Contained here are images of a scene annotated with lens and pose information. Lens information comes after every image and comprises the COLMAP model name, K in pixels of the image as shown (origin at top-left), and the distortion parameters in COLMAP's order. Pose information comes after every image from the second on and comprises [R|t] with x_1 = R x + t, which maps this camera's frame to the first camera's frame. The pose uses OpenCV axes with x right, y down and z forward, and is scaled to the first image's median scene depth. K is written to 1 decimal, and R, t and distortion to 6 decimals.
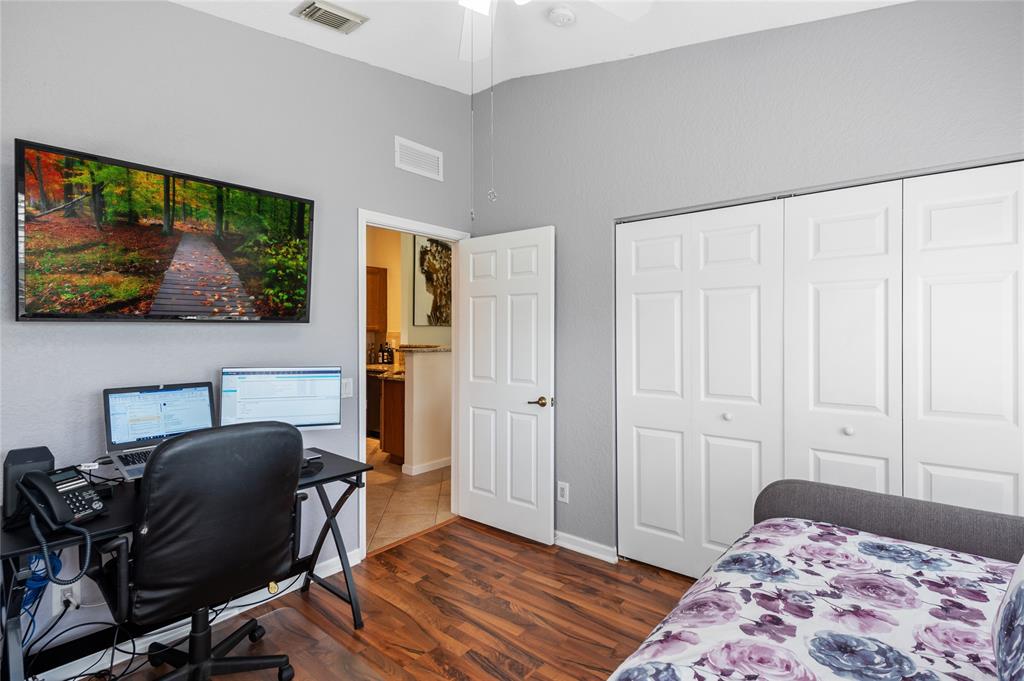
lens RADIAL K [[484.9, 0, 517.6], [0, 484.9, 340.1], [0, 0, 1]] dist [0.022345, -0.008333]
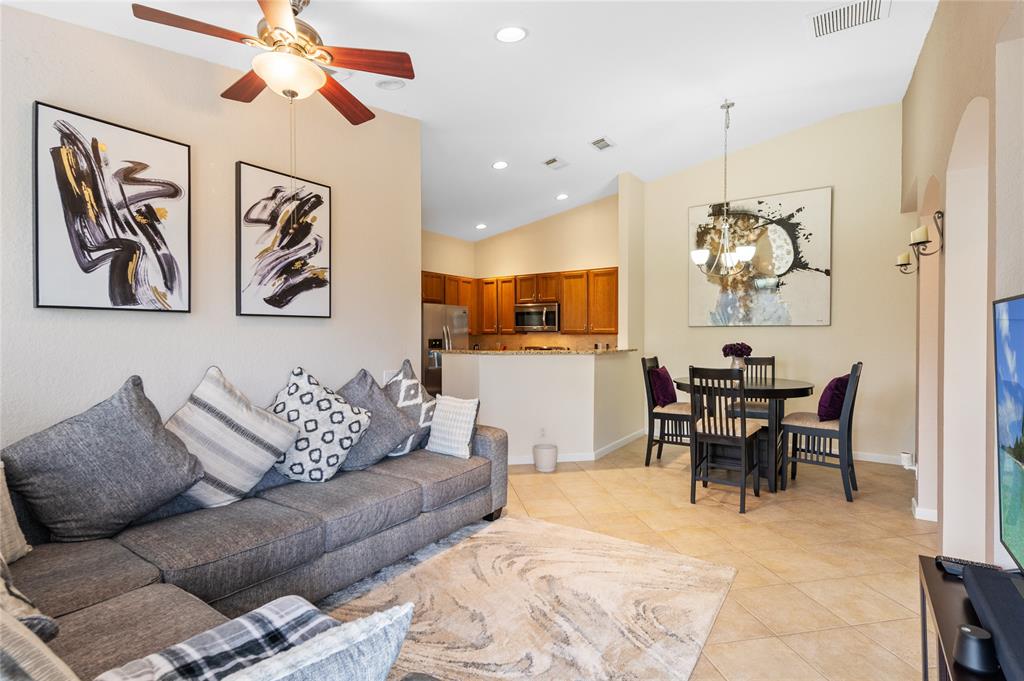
lens RADIAL K [[484.9, 0, 517.6], [0, 484.9, 340.1], [0, 0, 1]] dist [0.022345, -0.008333]
pose [[0.082836, 0.010730, -0.996505, 0.561345], [-0.010943, 0.999892, 0.009857, -0.012358], [0.996503, 0.010088, 0.082944, 0.635282]]
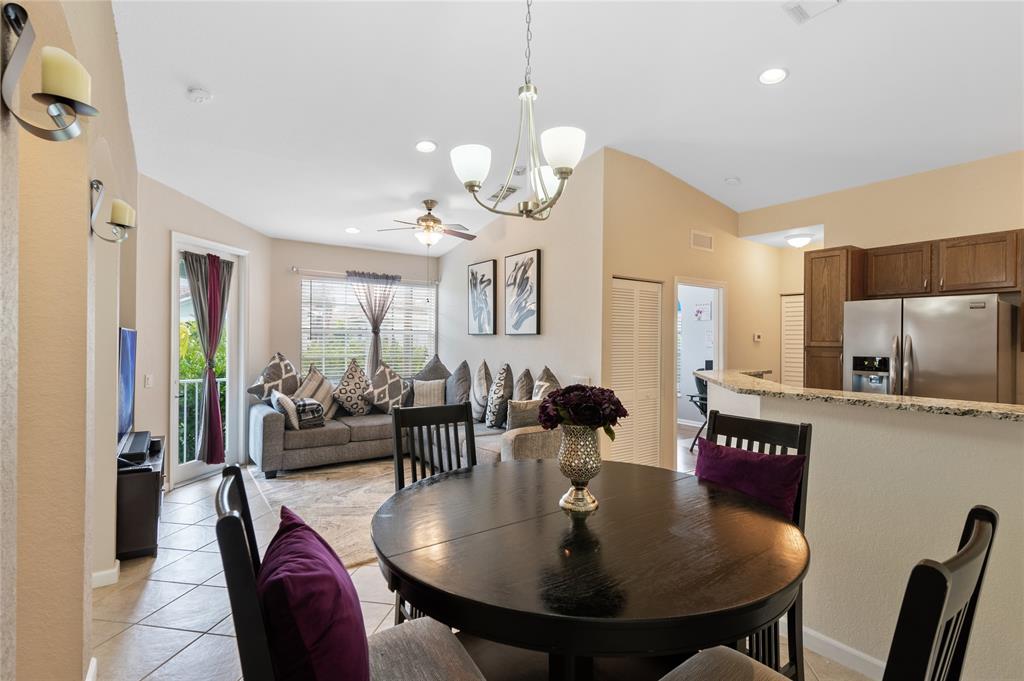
lens RADIAL K [[484.9, 0, 517.6], [0, 484.9, 340.1], [0, 0, 1]] dist [0.022345, -0.008333]
pose [[-0.962550, -0.007678, 0.270996, -0.034537], [-0.004822, 0.999926, 0.011203, -0.025688], [-0.271062, 0.009476, -0.962515, 1.142735]]
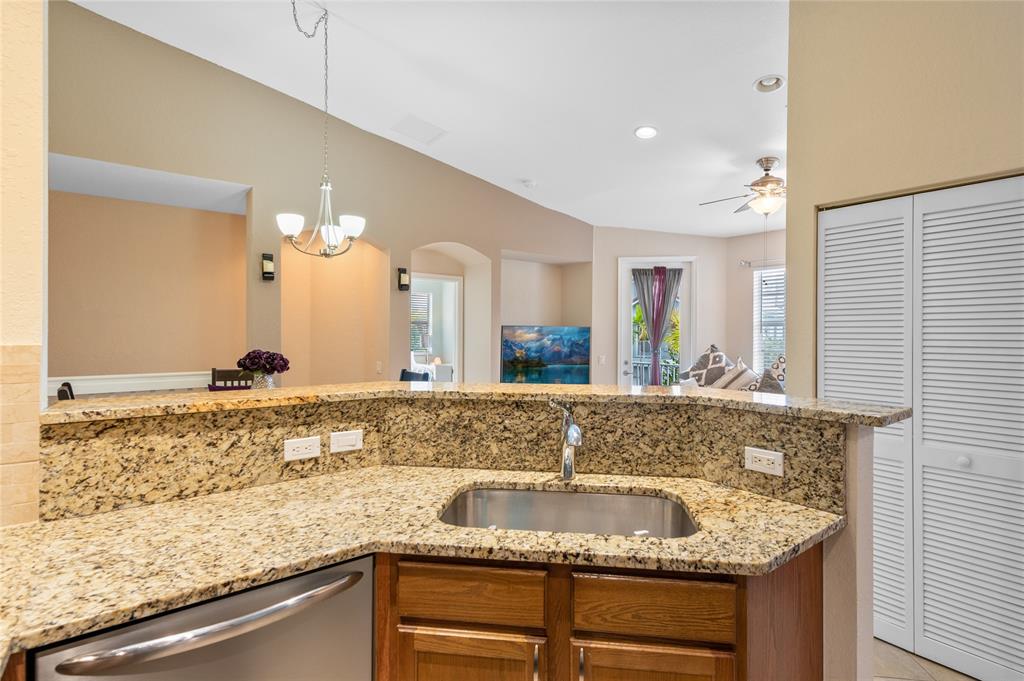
lens RADIAL K [[487.7, 0, 517.2], [0, 487.7, 332.1], [0, 0, 1]] dist [0.019782, -0.000342]
pose [[0.236145, 0.000505, 0.971718, -0.331595], [0.006662, 0.999976, -0.002138, -0.018157], [-0.971695, 0.006979, 0.236135, 0.669118]]
